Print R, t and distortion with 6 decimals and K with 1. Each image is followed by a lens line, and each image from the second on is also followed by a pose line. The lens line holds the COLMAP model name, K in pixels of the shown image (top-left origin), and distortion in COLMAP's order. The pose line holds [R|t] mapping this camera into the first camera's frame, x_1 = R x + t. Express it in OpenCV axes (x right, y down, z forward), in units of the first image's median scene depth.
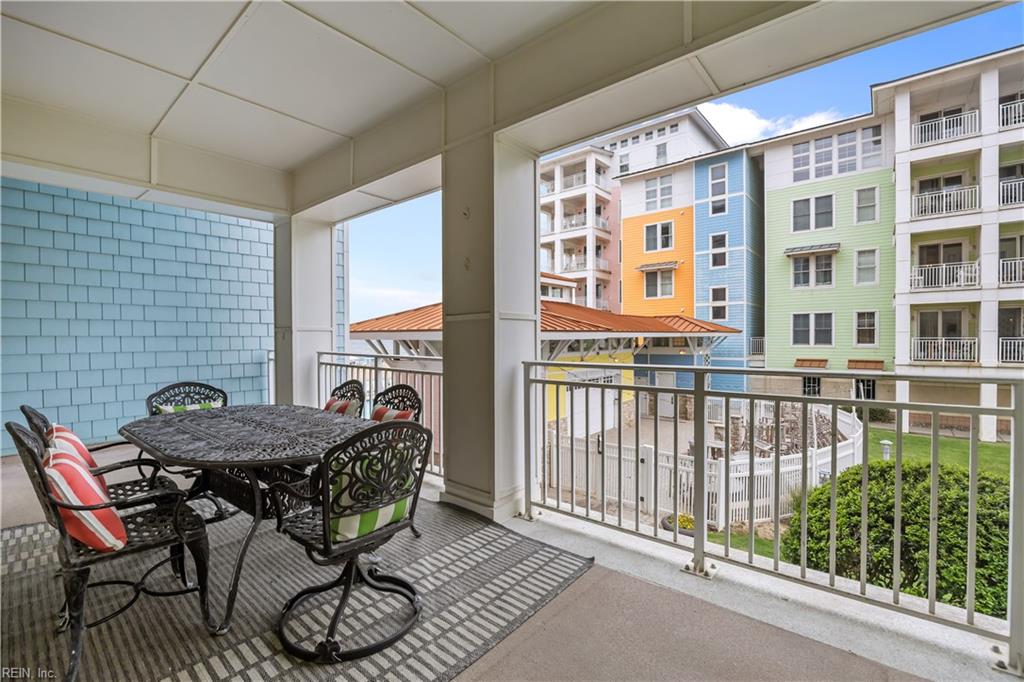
lens RADIAL K [[439.1, 0, 518.5], [0, 439.1, 344.1], [0, 0, 1]] dist [-0.012925, -0.000640]
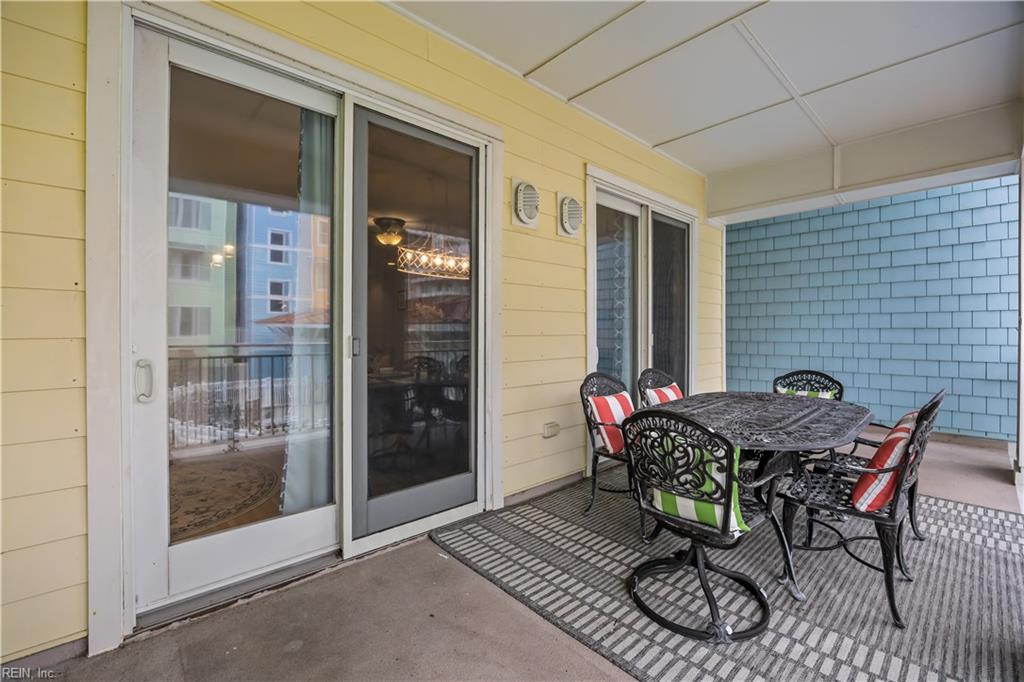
lens RADIAL K [[439.1, 0, 519.9], [0, 439.1, 334.2], [0, 0, 1]] dist [-0.012925, -0.000640]
pose [[-0.128578, 0.009084, -0.991658, 0.349282], [-0.013039, 0.999856, 0.010850, -0.004846], [0.991614, 0.014326, -0.128441, 0.355756]]
